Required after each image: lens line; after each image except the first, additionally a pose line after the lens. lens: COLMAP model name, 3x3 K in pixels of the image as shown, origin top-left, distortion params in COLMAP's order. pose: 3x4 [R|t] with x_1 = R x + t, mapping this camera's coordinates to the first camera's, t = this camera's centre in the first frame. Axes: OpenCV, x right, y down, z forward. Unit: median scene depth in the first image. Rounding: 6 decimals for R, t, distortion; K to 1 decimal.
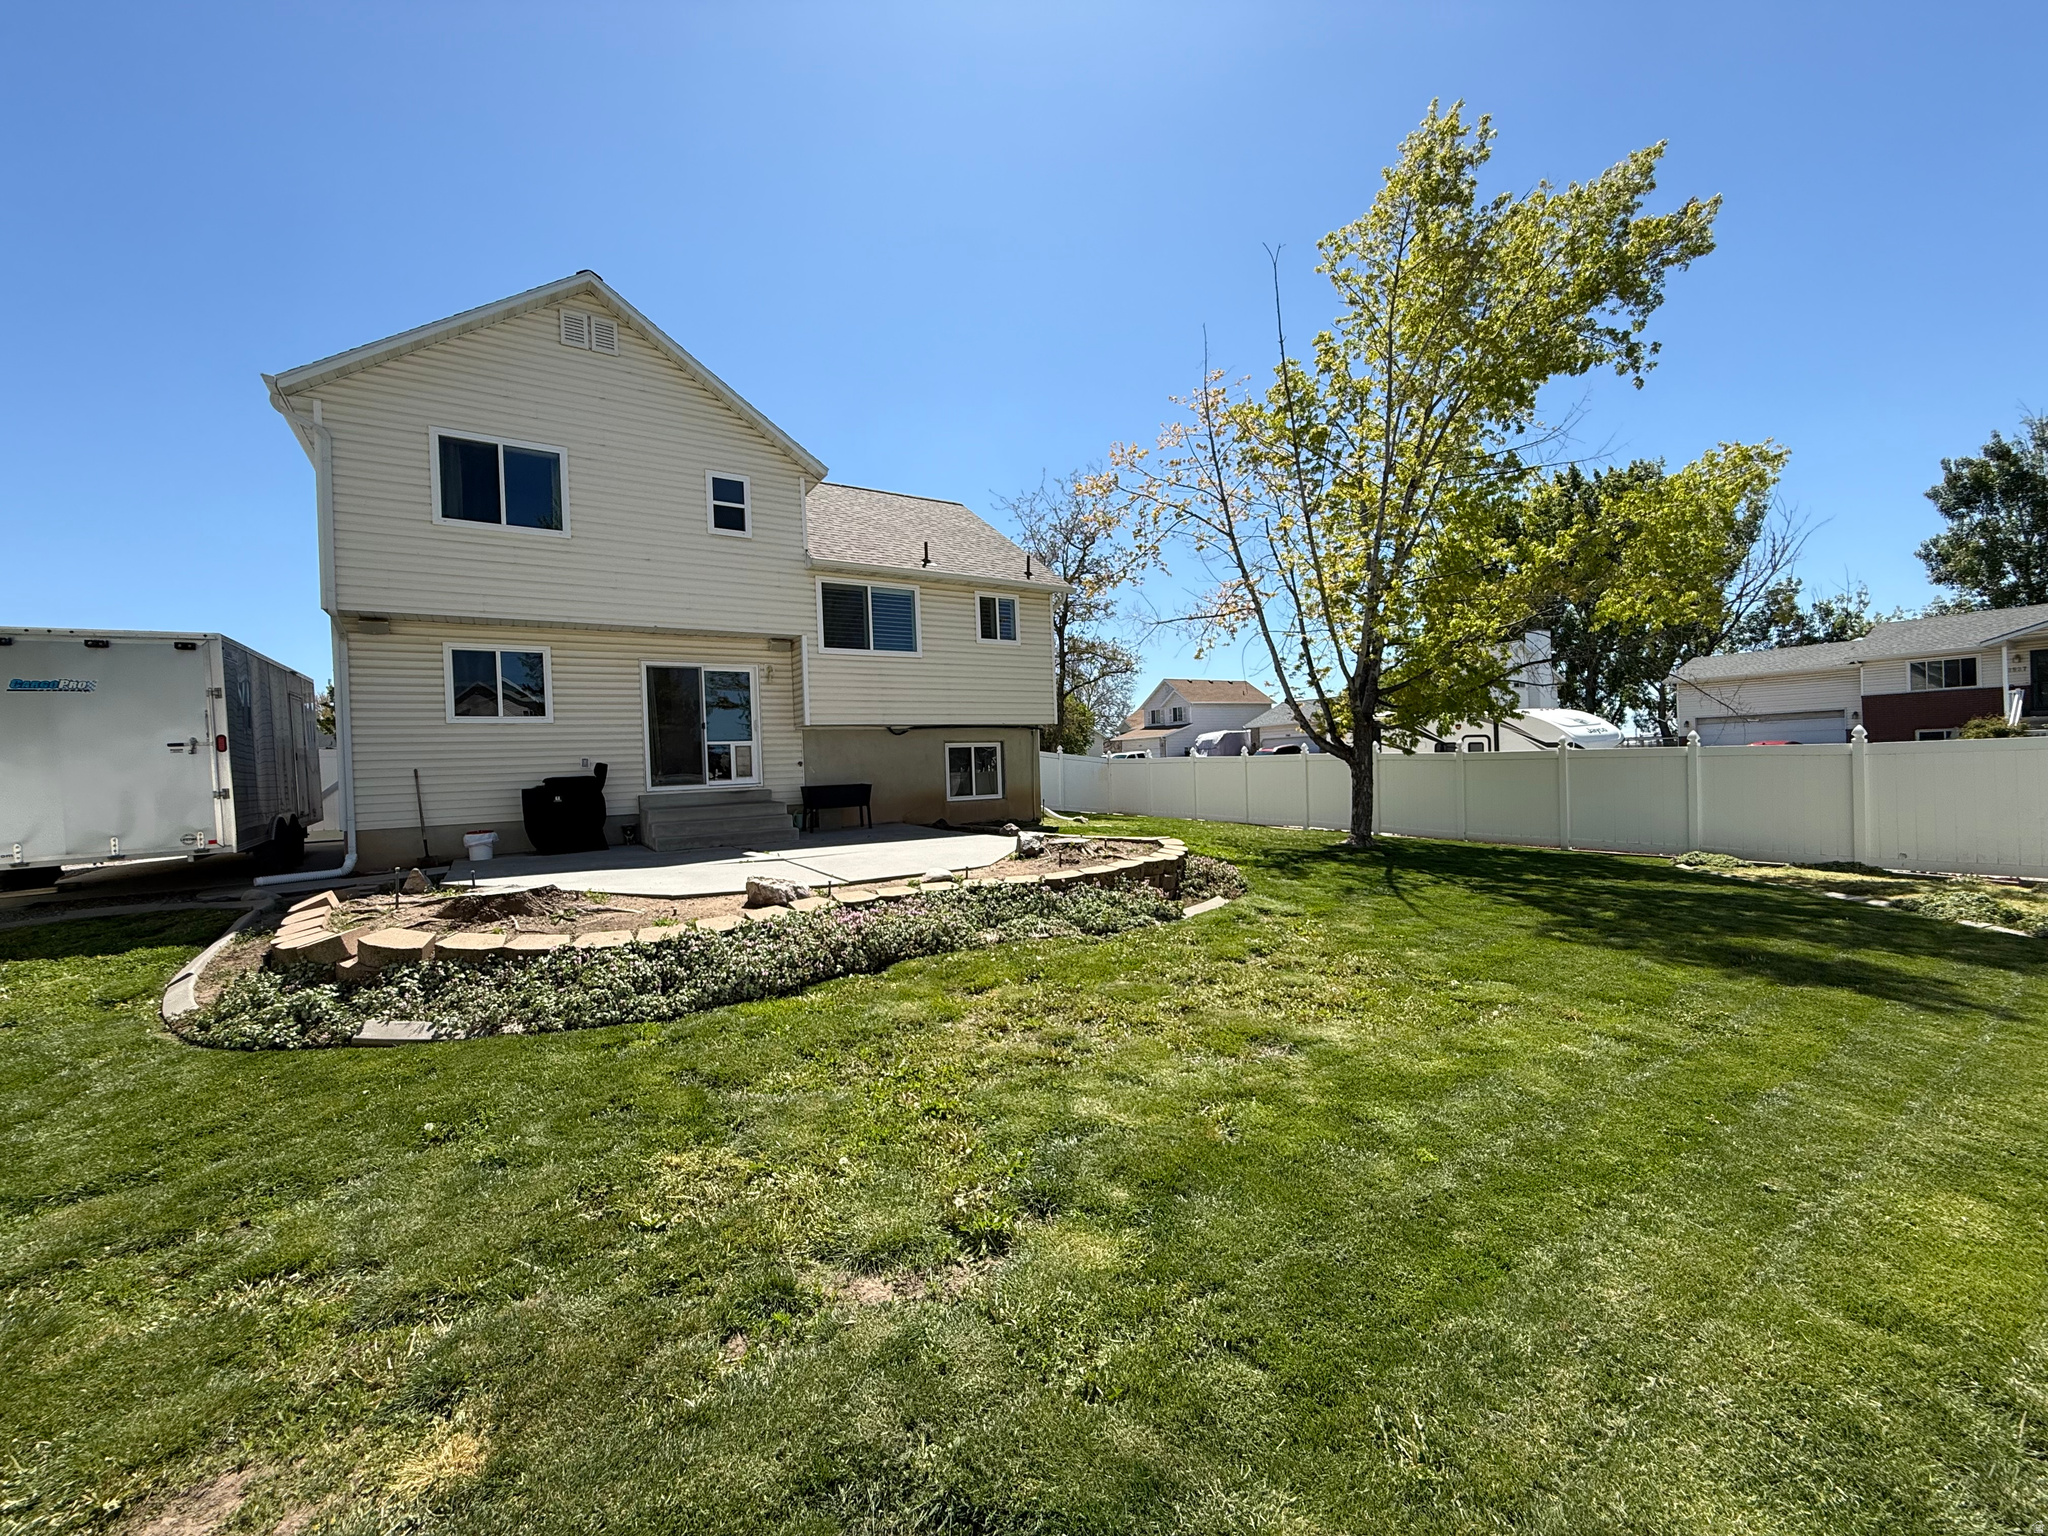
lens RADIAL K [[805.5, 0, 1024.0], [0, 805.5, 768.0], [0, 0, 1]] dist [-0.000627, -0.000154]
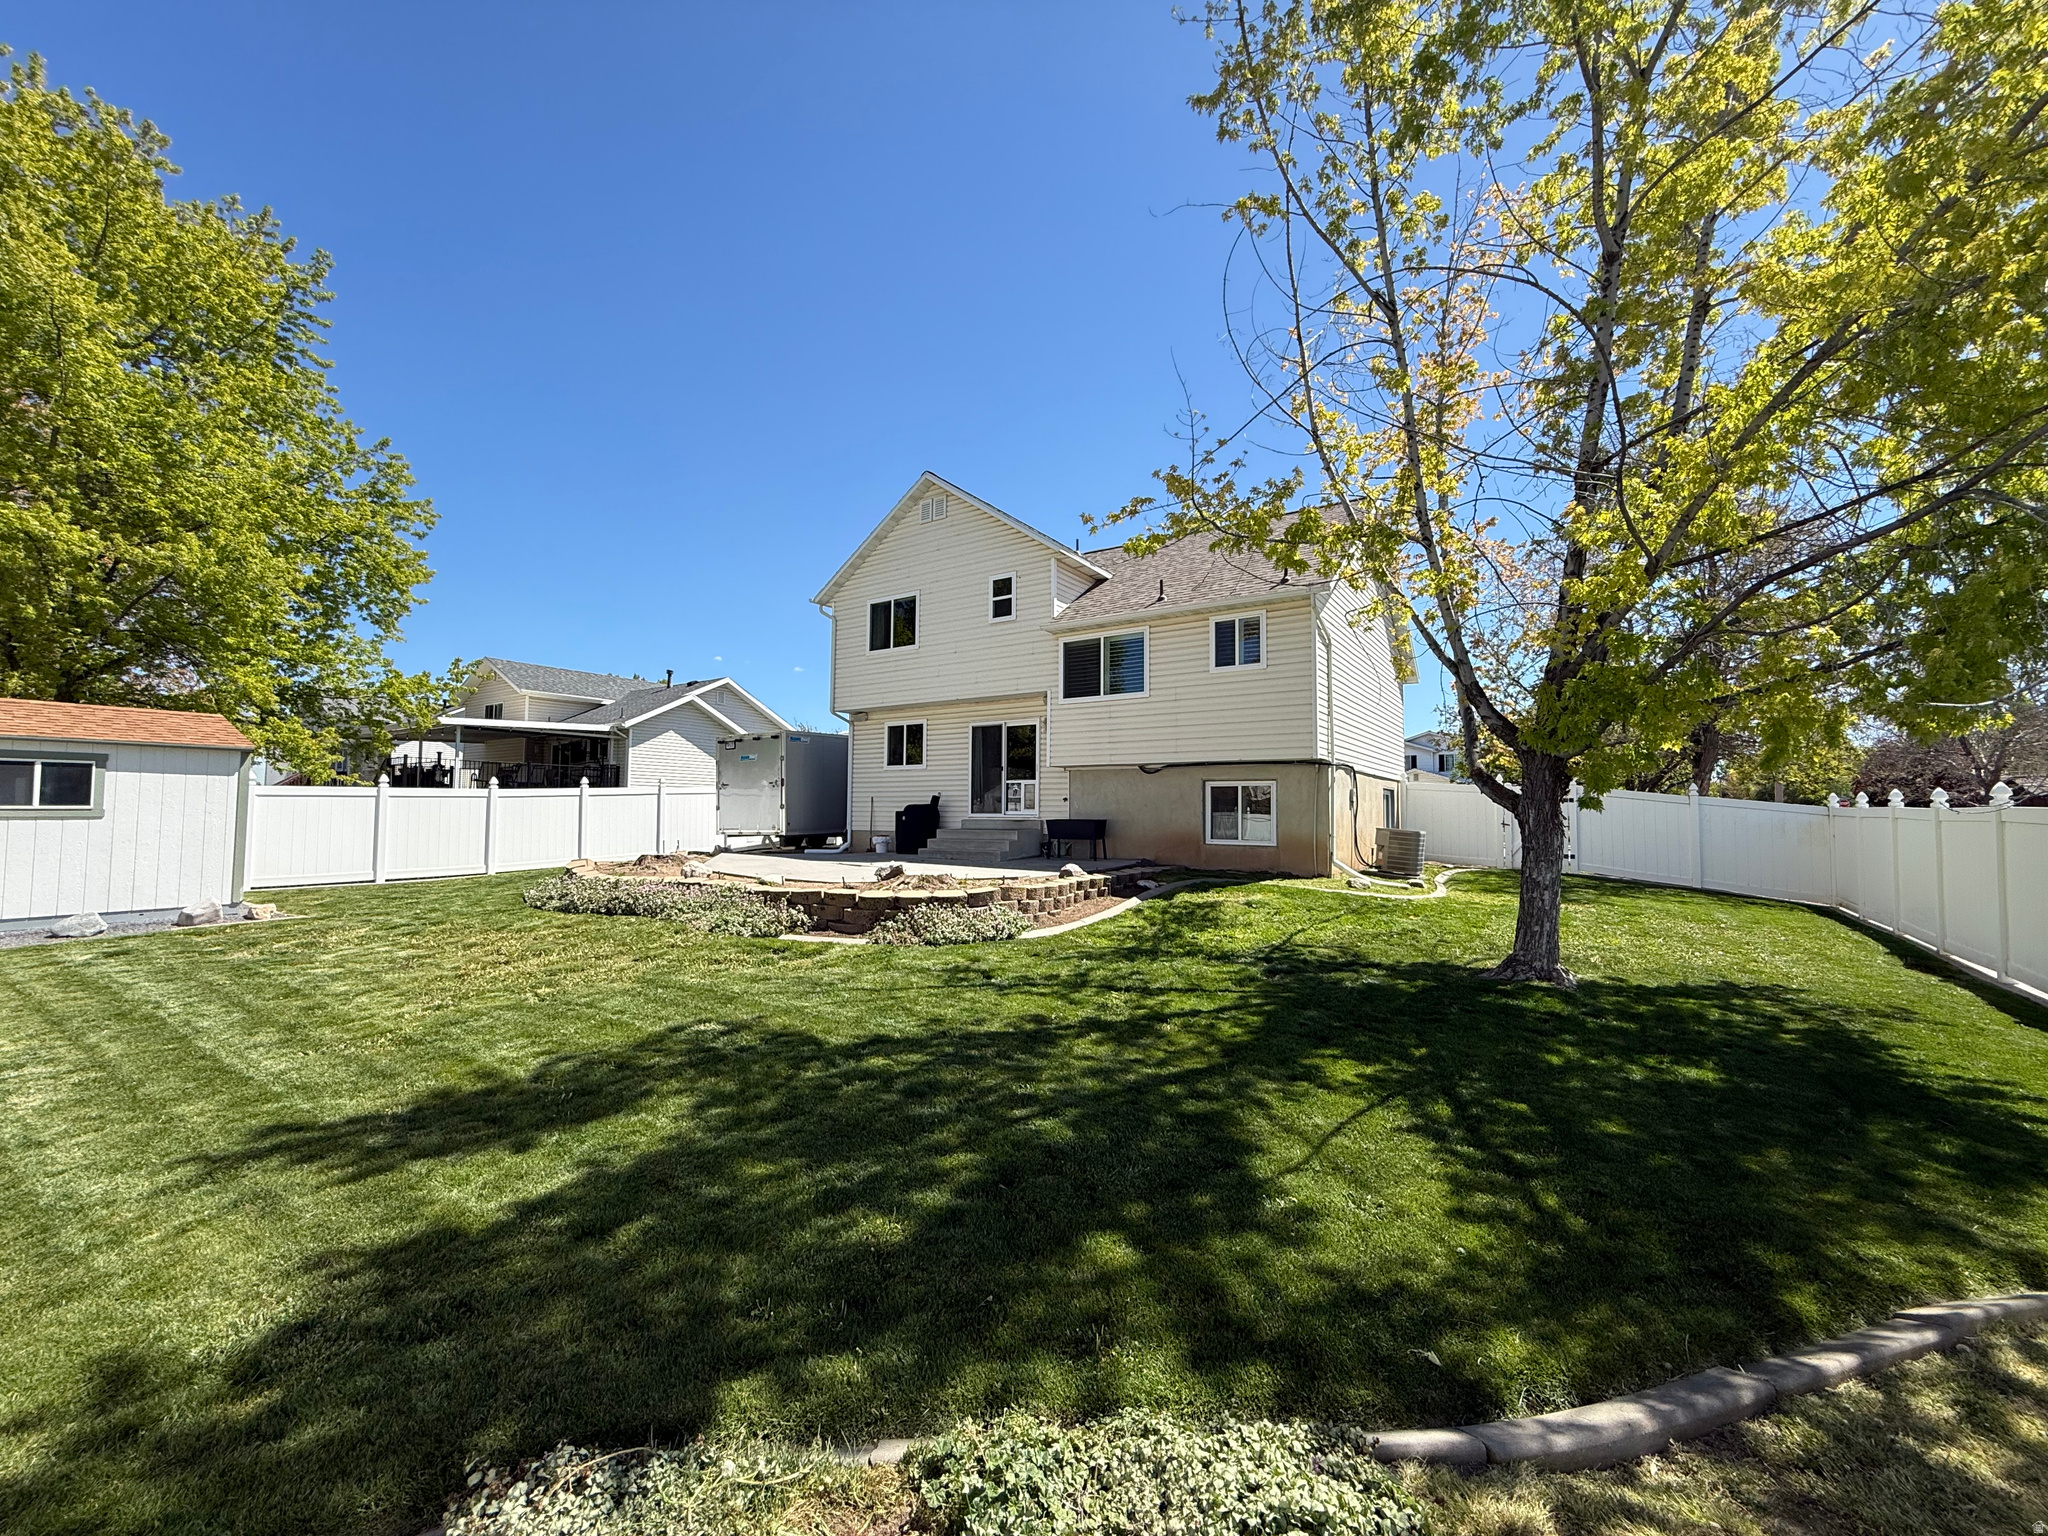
lens RADIAL K [[805.5, 0, 1024.0], [0, 805.5, 768.0], [0, 0, 1]] dist [-0.000627, -0.000154]
pose [[0.380352, -0.012610, -0.924756, 0.815809], [-0.025448, 0.999386, -0.024095, -0.022699], [0.924492, 0.032698, 0.379798, 0.533137]]
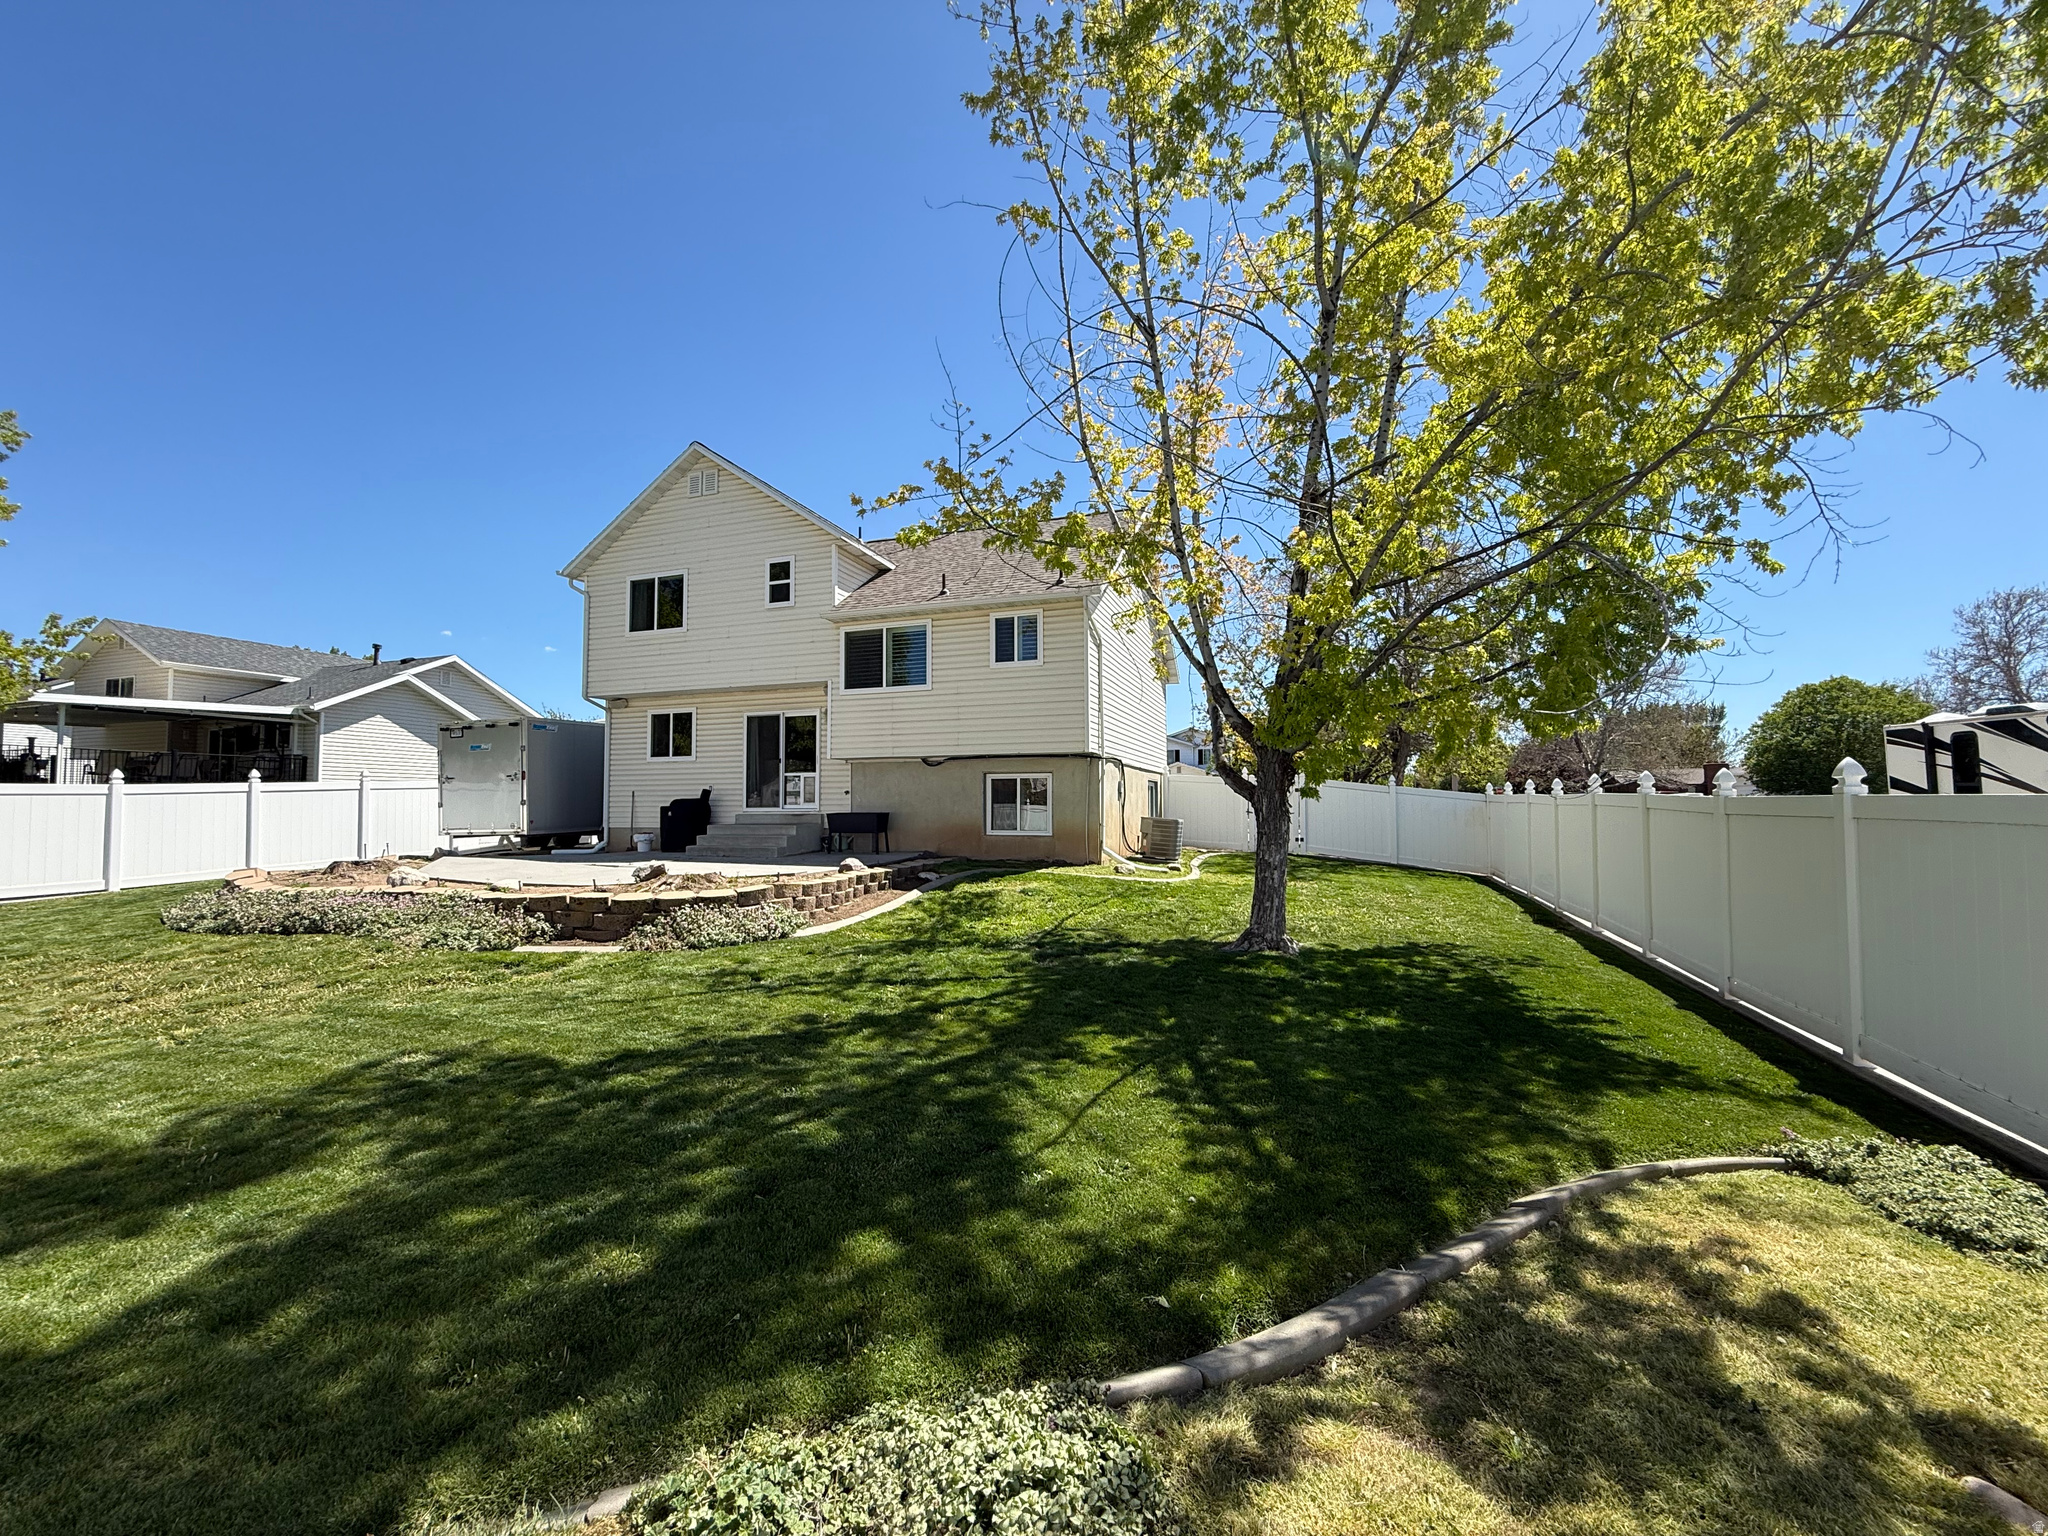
lens RADIAL K [[805.2, 0, 1024.0], [0, 805.2, 768.0], [0, 0, 1]] dist [0.000493, -0.000203]
pose [[0.602425, -0.003541, -0.798168, 0.821685], [-0.021783, 0.999545, -0.020875, -0.023118], [0.797878, 0.029962, 0.602073, 0.546013]]
